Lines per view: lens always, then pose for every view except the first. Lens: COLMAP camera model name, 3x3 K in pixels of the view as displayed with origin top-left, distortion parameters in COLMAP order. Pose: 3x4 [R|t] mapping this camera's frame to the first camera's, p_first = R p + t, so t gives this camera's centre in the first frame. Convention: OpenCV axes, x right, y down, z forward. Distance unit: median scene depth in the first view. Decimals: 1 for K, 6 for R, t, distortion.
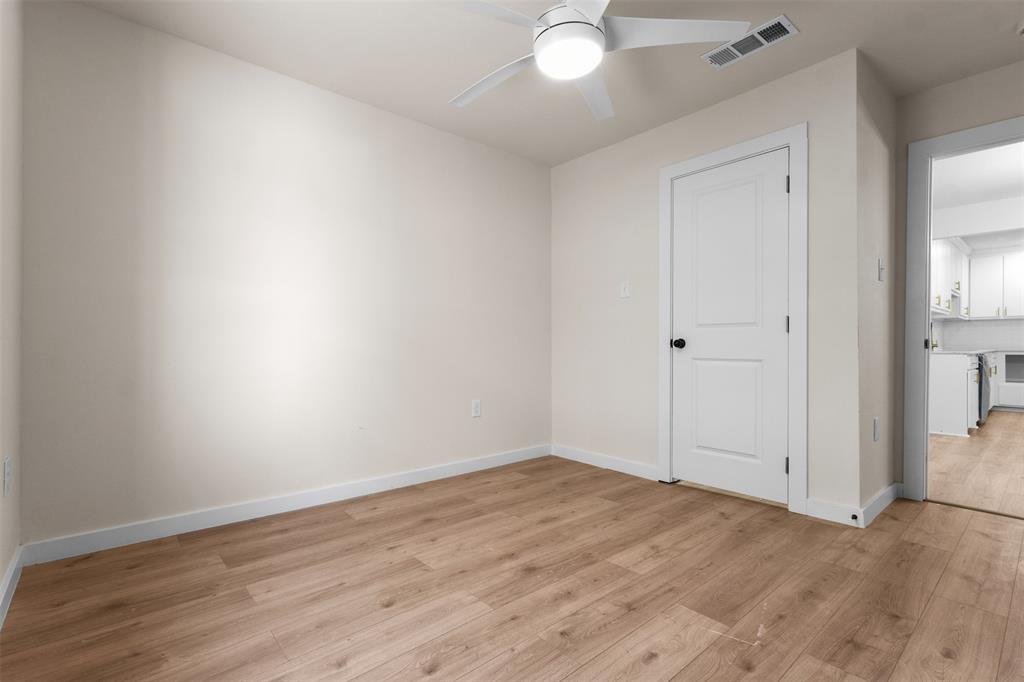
lens RADIAL K [[477.1, 0, 506.8], [0, 477.1, 344.2], [0, 0, 1]] dist [0.000779, 0.001902]
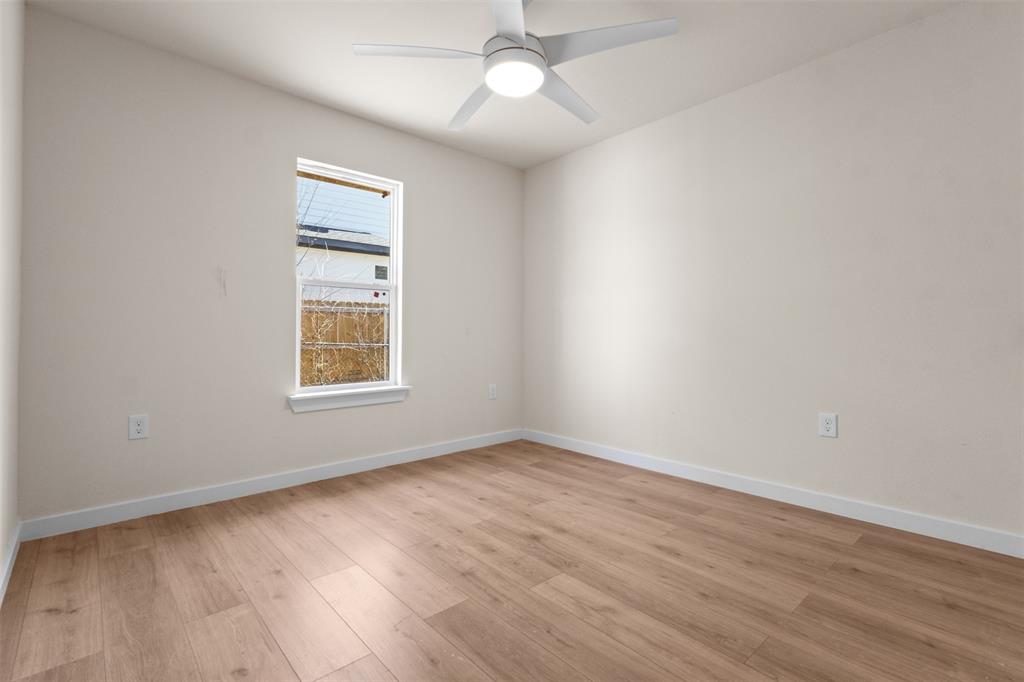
lens RADIAL K [[477.1, 0, 516.5], [0, 477.1, 339.1], [0, 0, 1]] dist [0.000779, 0.001902]
pose [[0.016901, 0.008973, -0.999817, 1.020960], [0.006348, 0.999939, 0.009082, -0.009794], [0.999837, -0.006500, 0.016843, 0.813438]]
